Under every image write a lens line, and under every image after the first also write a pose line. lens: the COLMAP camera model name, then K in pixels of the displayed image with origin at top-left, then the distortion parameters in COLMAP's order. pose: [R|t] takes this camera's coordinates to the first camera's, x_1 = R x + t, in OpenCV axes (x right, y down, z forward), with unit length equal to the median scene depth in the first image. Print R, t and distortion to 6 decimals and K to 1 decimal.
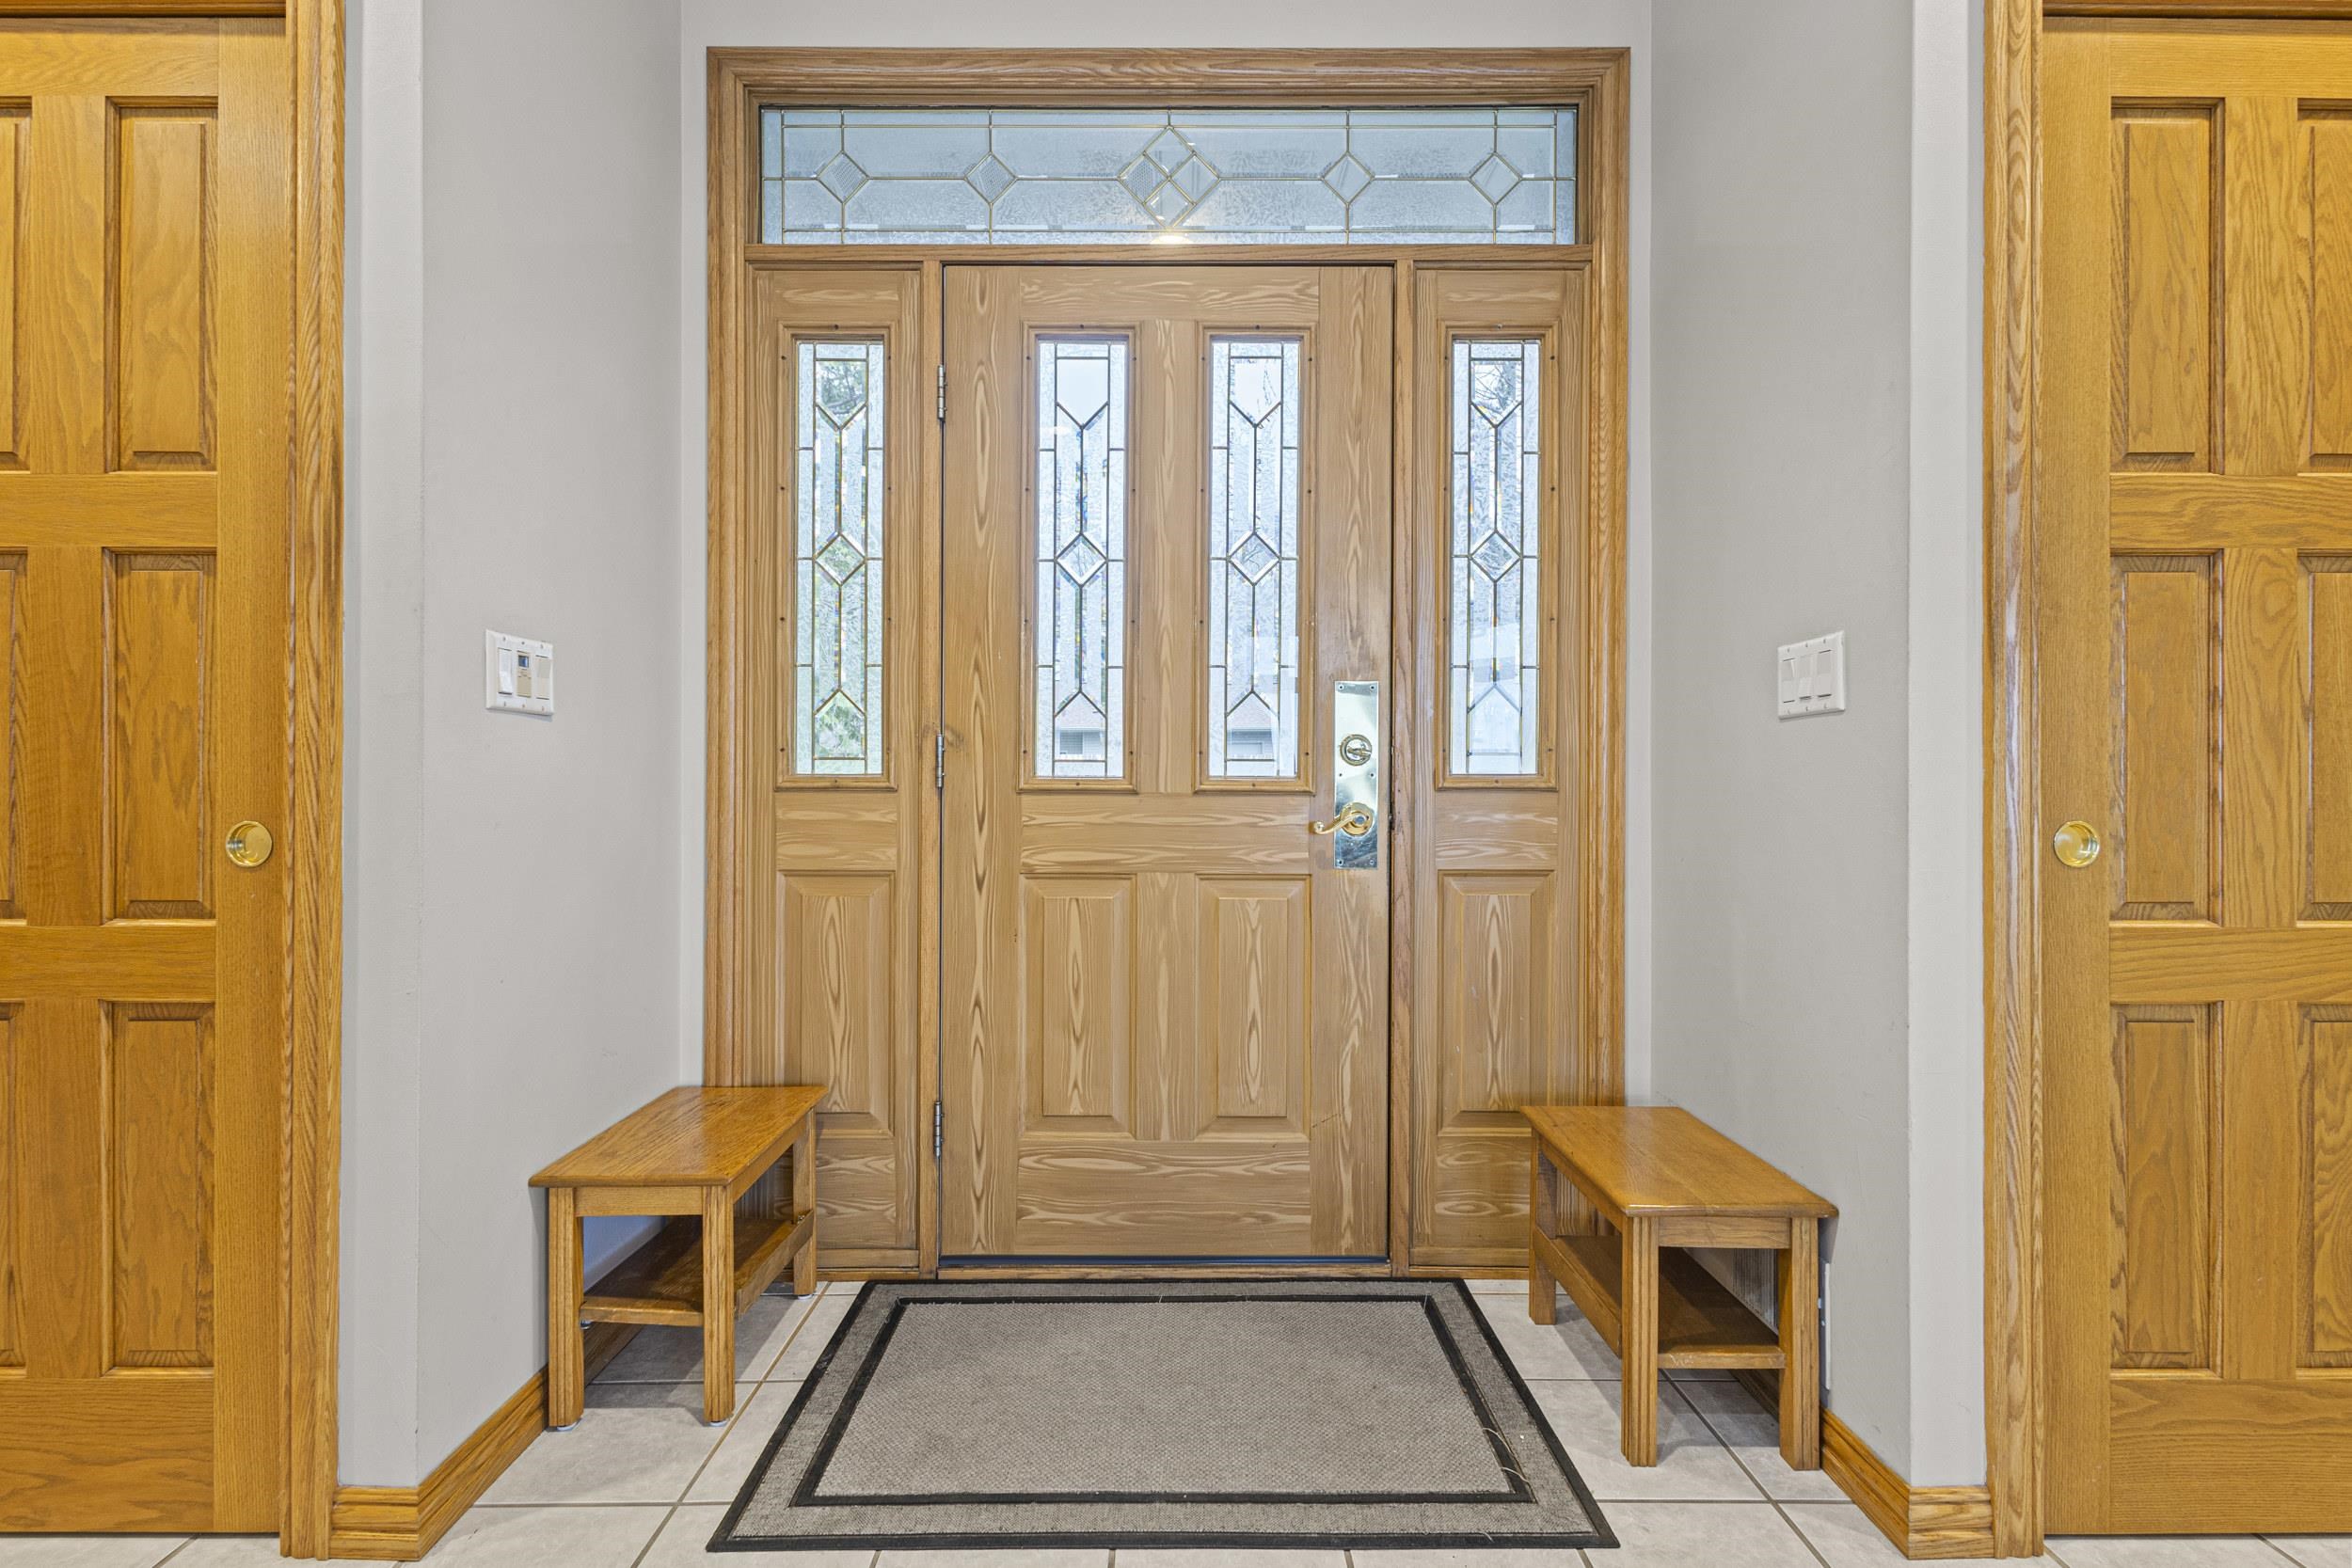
lens RADIAL K [[1086.7, 0, 1176.0], [0, 1086.7, 784.0], [0, 0, 1]] dist [0.006389, -0.000037]
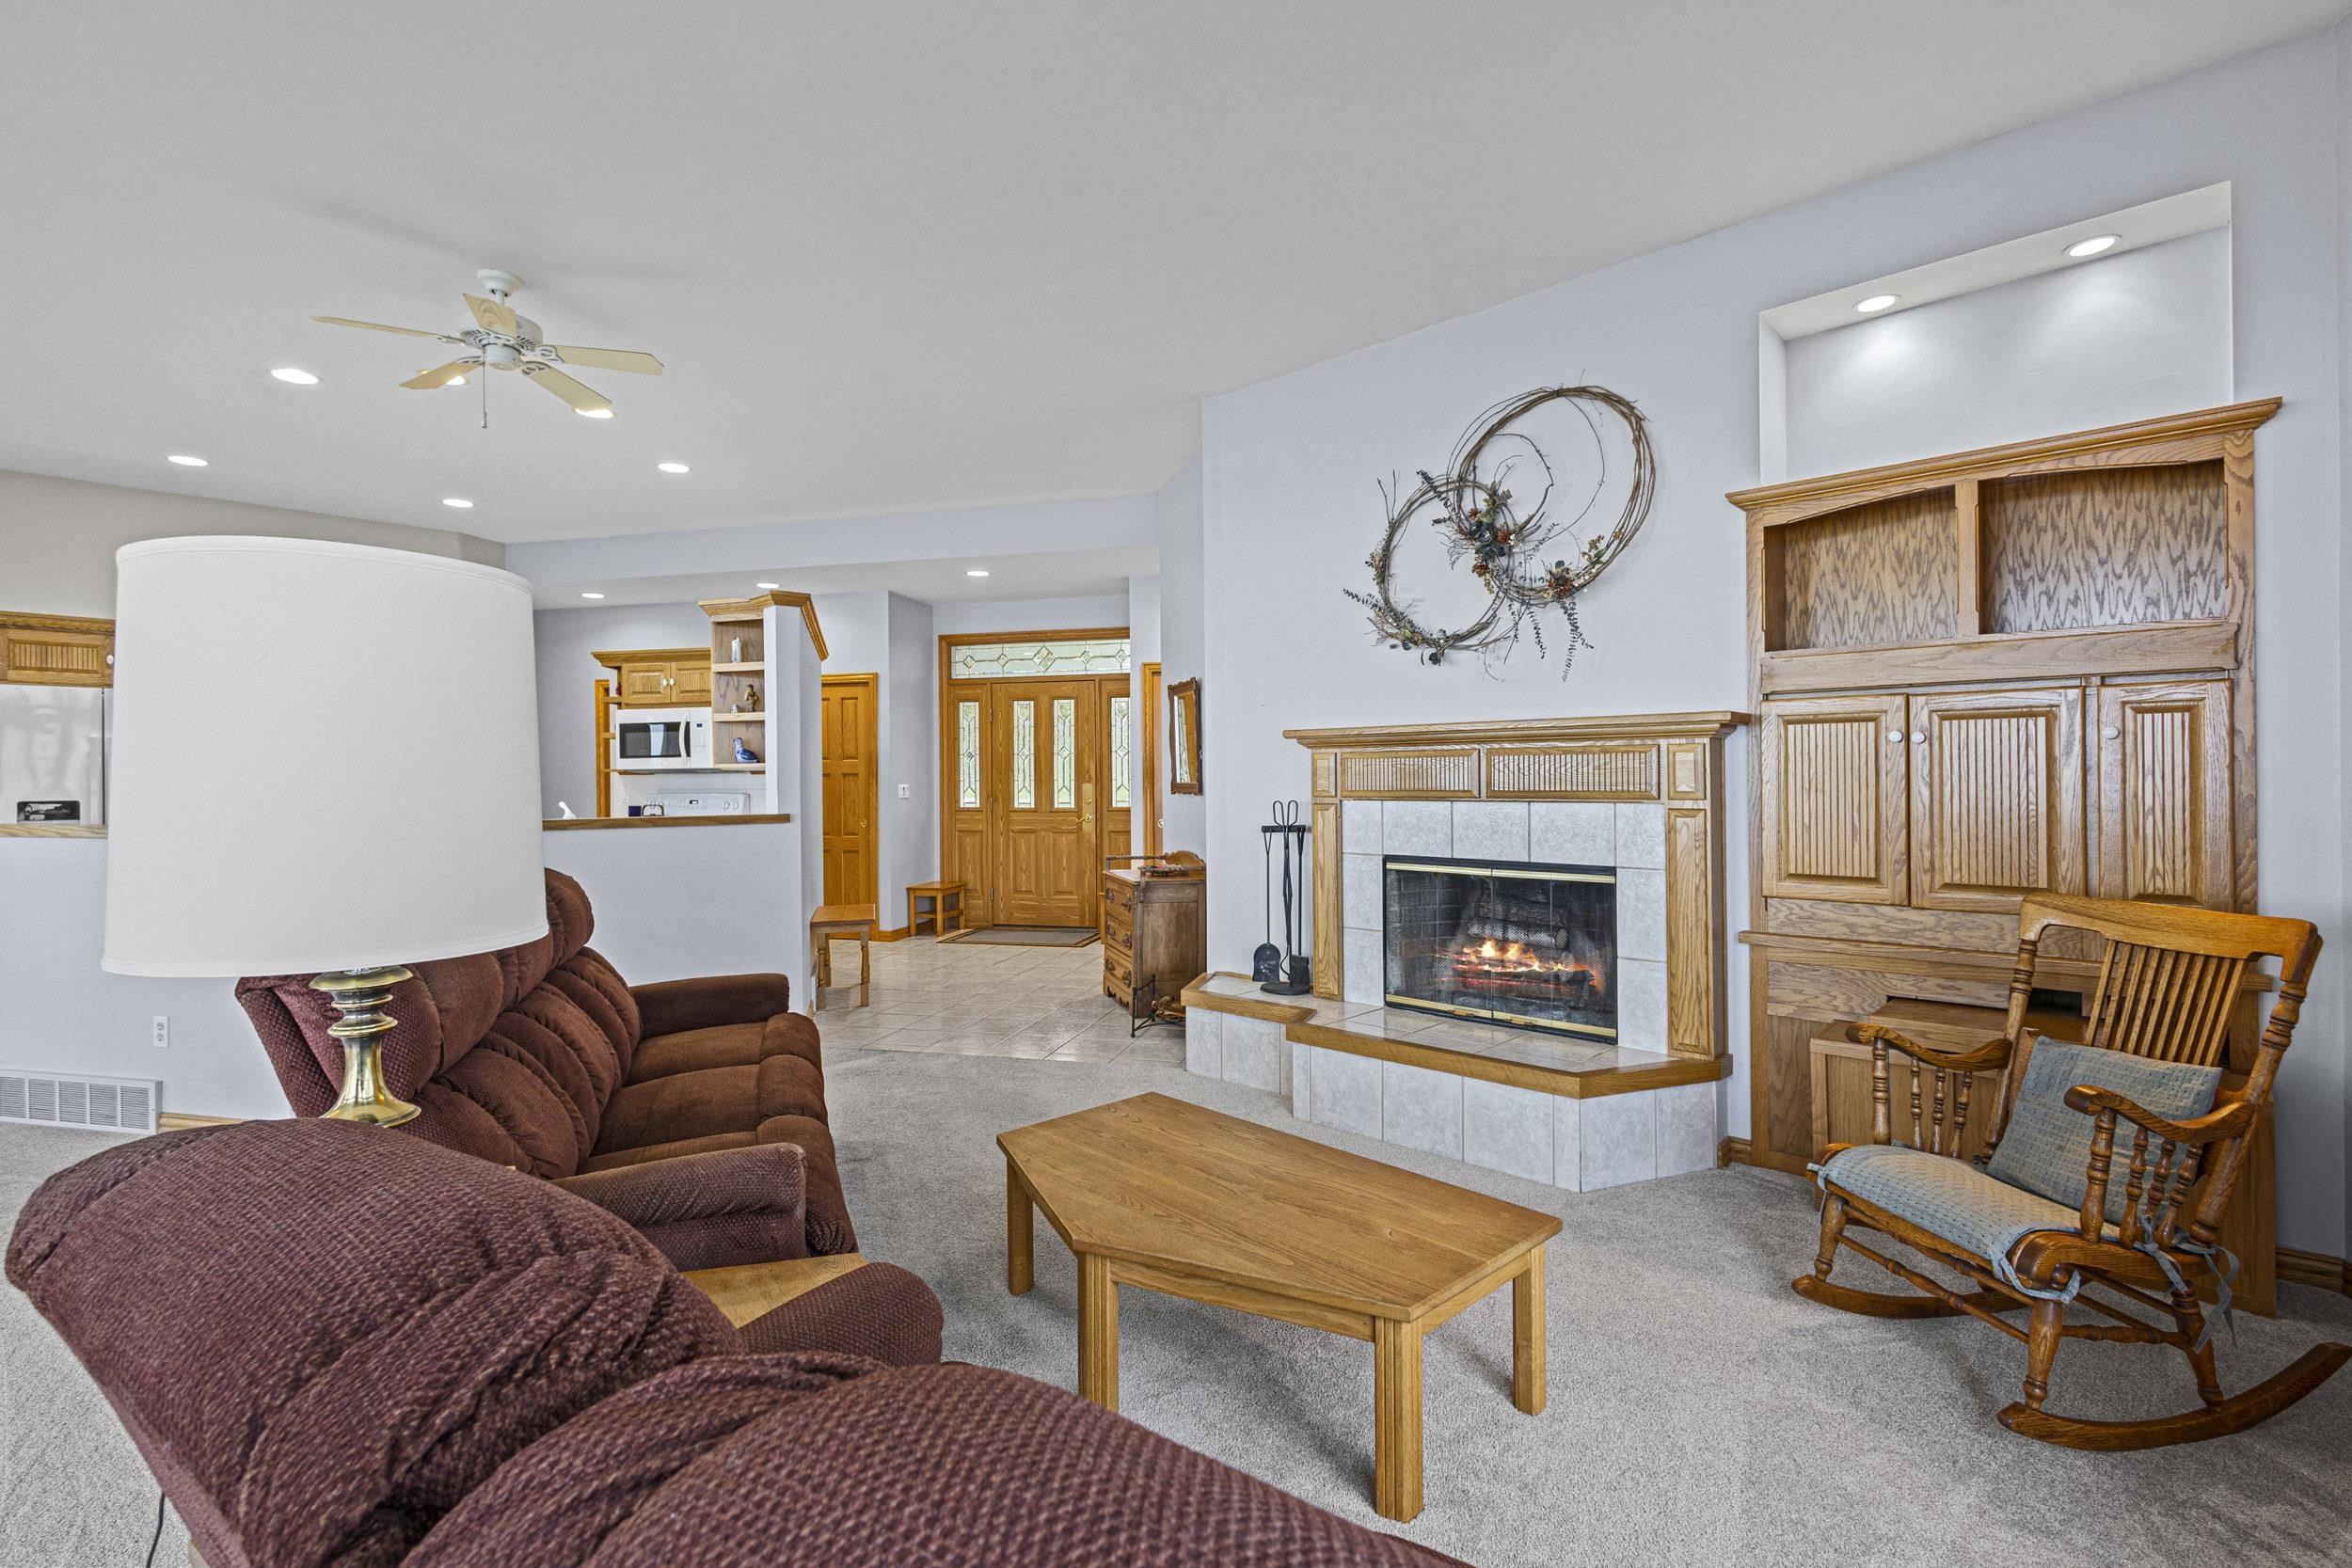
lens RADIAL K [[1086.7, 0, 1176.0], [0, 1086.7, 784.0], [0, 0, 1]] dist [0.006389, -0.000037]
pose [[0.970159, -0.009598, -0.242279, 1.460759], [0.010234, 0.999947, 0.001368, -0.096770], [0.242253, -0.003807, 0.970206, -2.831870]]
